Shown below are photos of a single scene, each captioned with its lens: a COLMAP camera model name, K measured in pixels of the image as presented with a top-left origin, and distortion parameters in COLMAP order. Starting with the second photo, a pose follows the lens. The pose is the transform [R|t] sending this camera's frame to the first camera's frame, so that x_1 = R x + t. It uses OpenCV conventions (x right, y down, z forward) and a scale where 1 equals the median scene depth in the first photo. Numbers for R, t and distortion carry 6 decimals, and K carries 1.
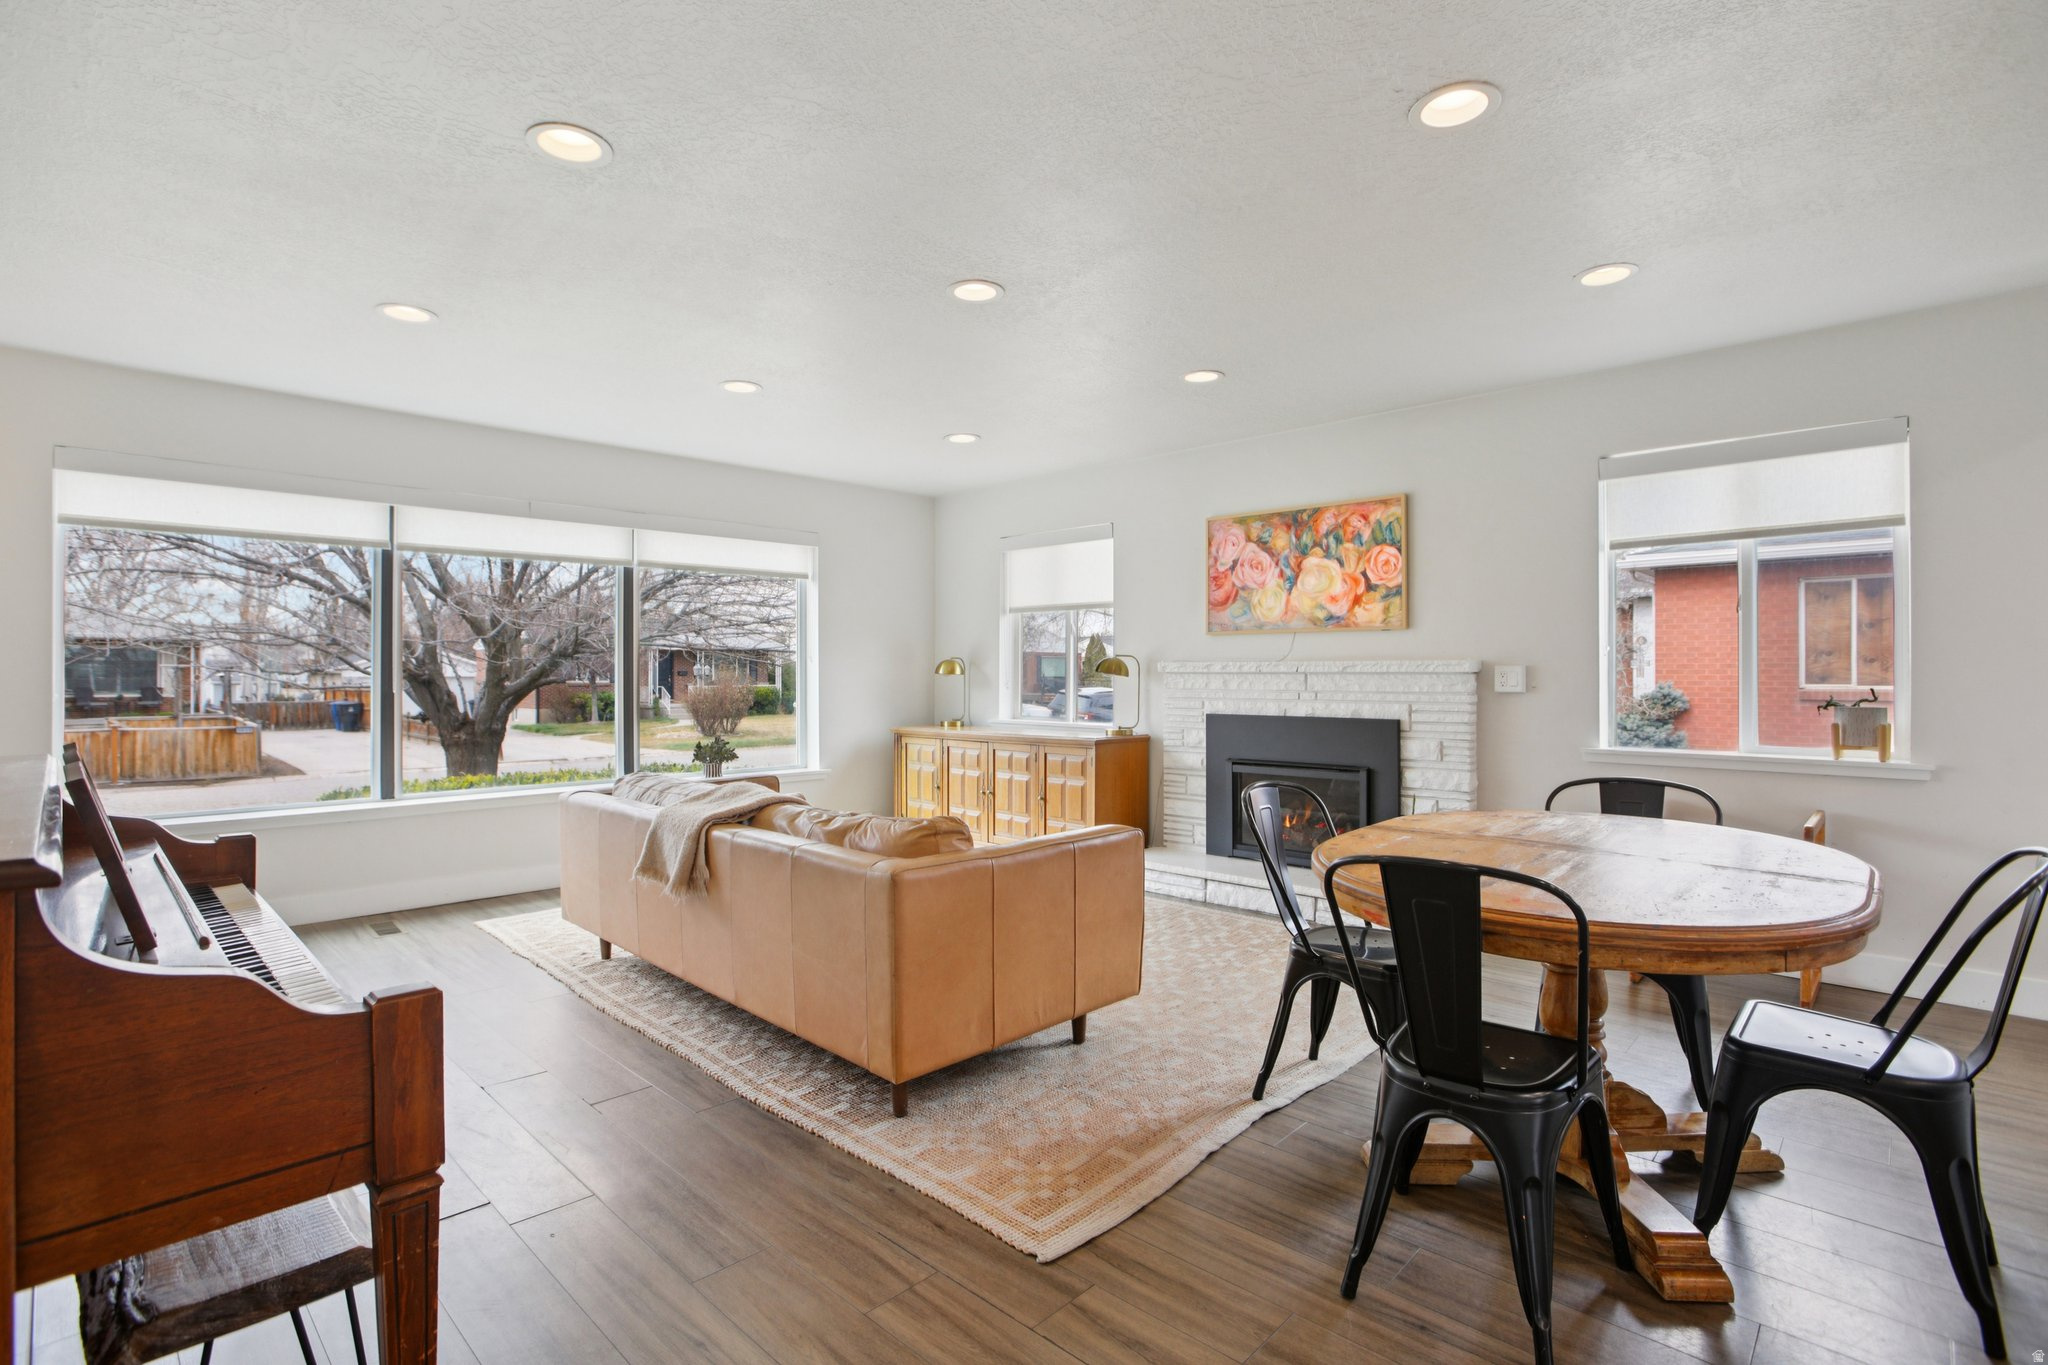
lens RADIAL K [[960.5, 0, 1018.6], [0, 960.5, 675.8], [0, 0, 1]] dist [-0.055275, 0.019094]
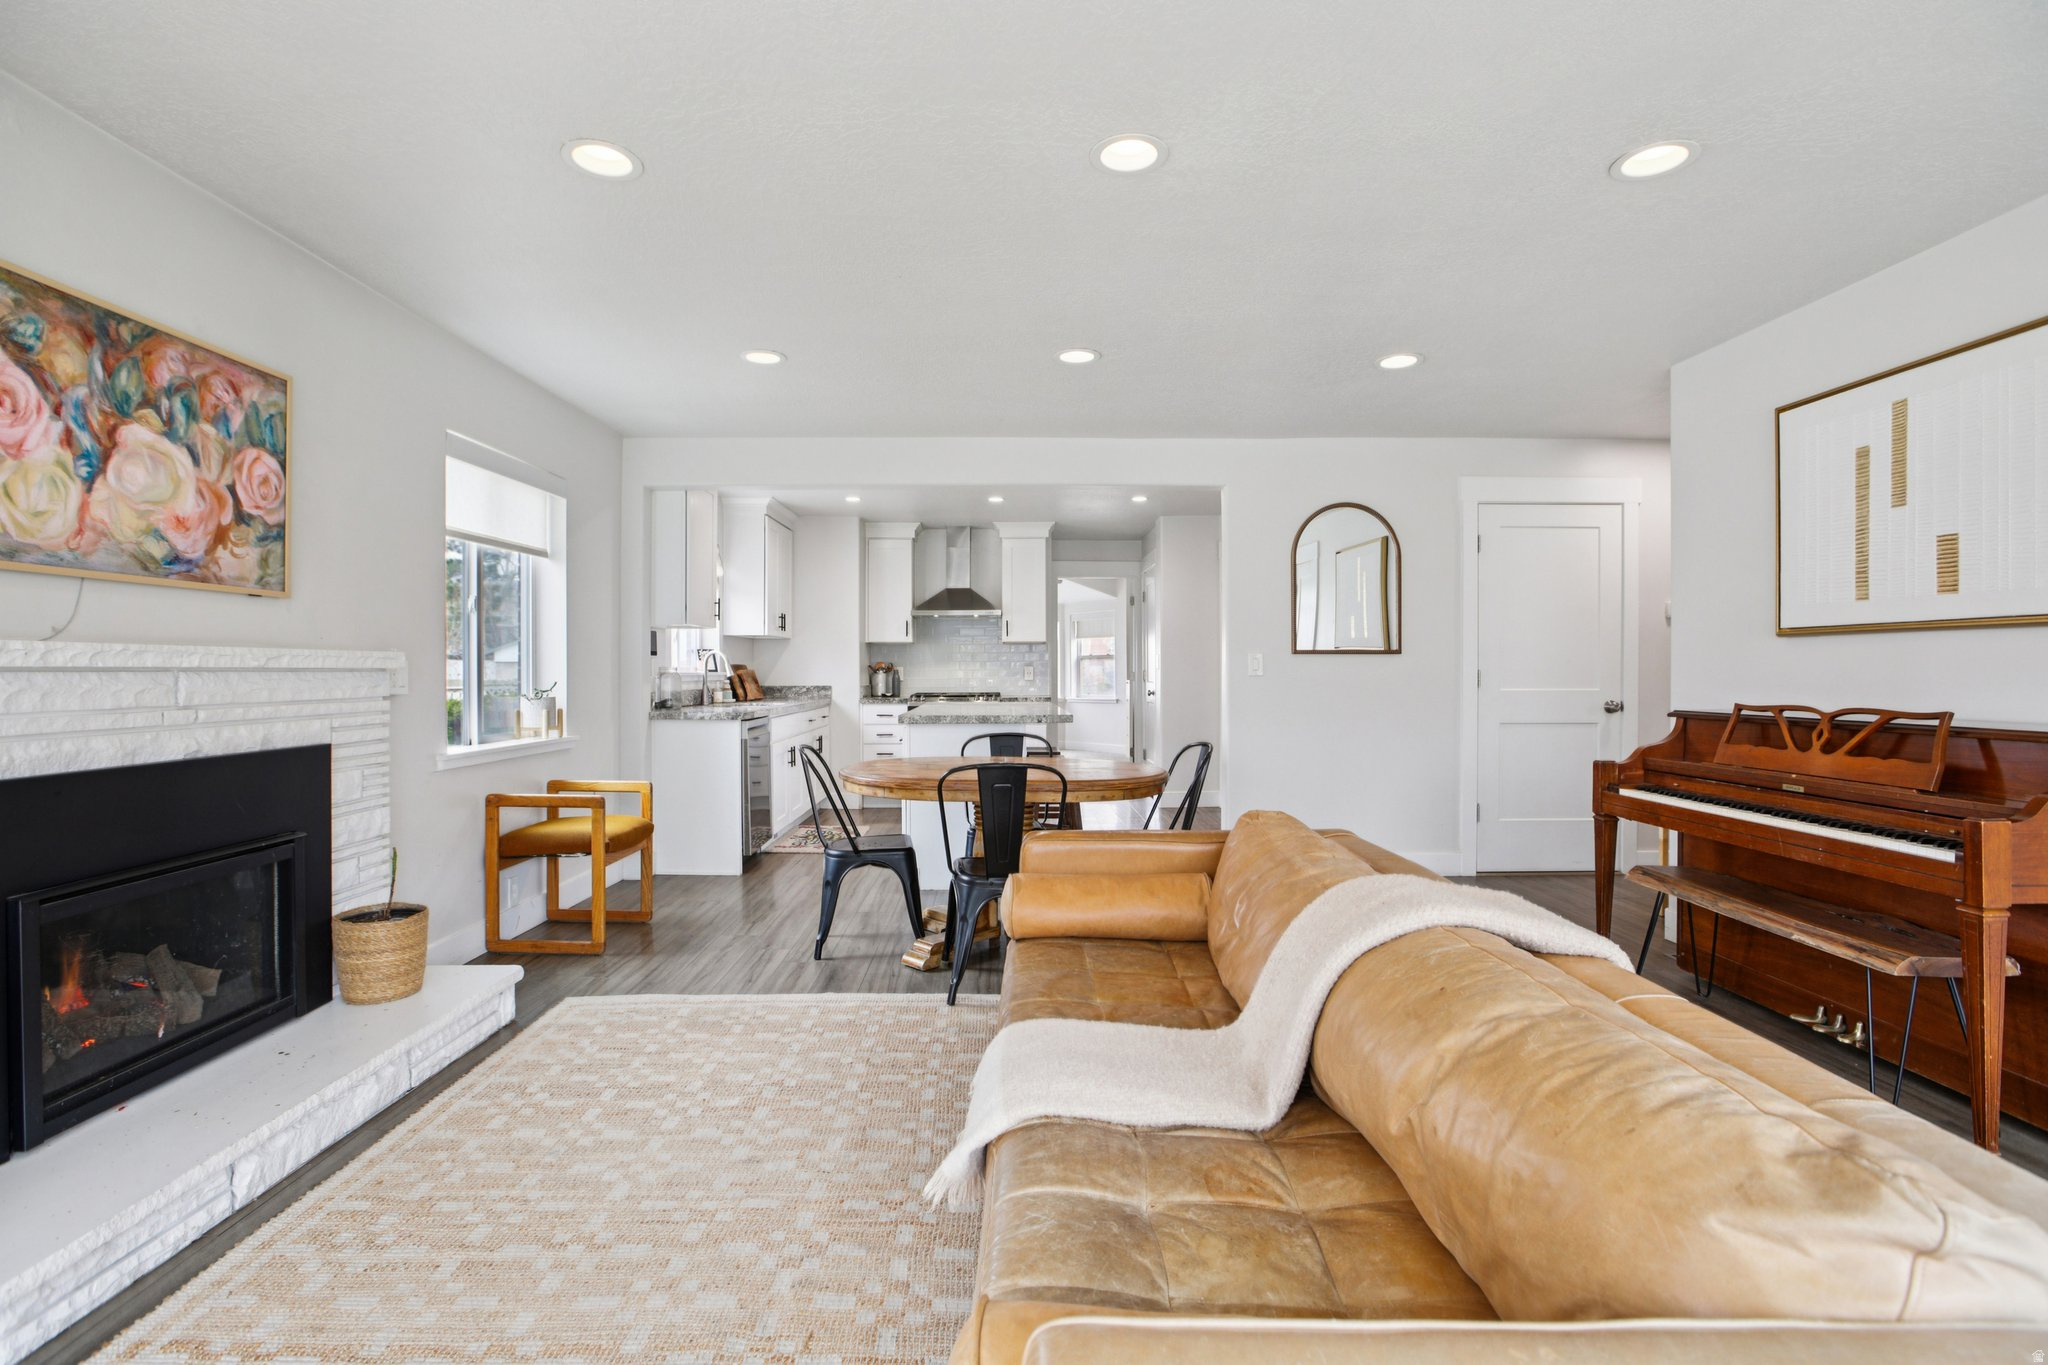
lens RADIAL K [[960.5, 0, 1018.6], [0, 960.5, 675.8], [0, 0, 1]] dist [-0.055275, 0.019094]
pose [[-0.699081, -0.002864, 0.715037, -0.324012], [0.004372, 0.999956, 0.008280, -0.001763], [-0.715030, 0.008914, -0.699037, 0.998219]]
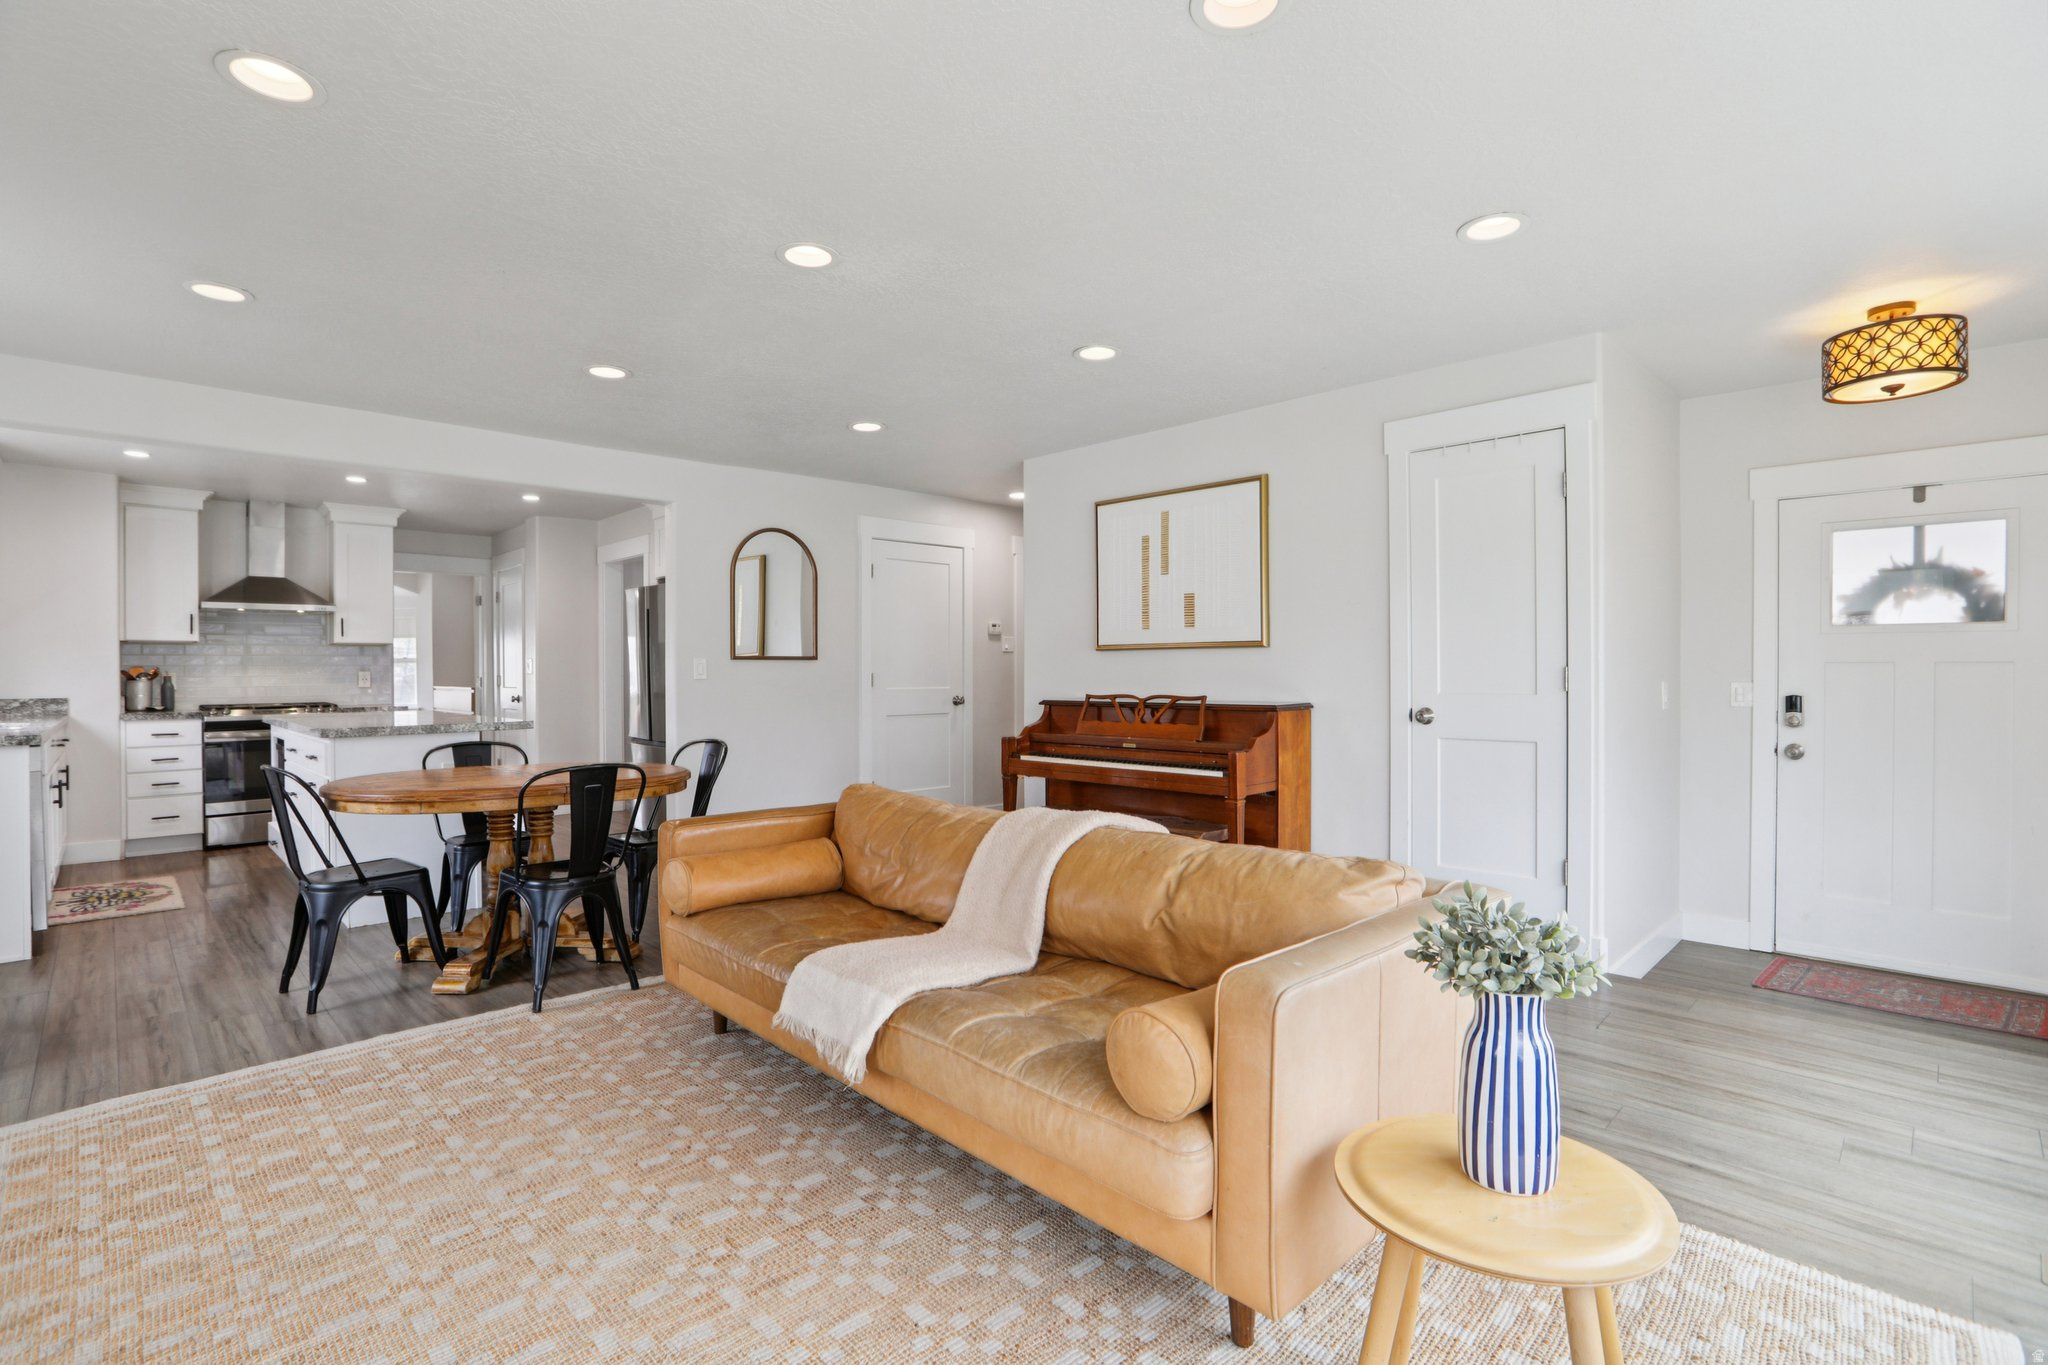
lens RADIAL K [[952.9, 0, 1026.3], [0, 952.9, 674.5], [0, 0, 1]] dist [-0.050124, 0.016815]
pose [[-0.999539, 0.005530, 0.029846, -0.176893], [0.005732, 0.999961, 0.006673, -0.003136], [-0.029808, 0.006841, -0.999532, 1.200737]]
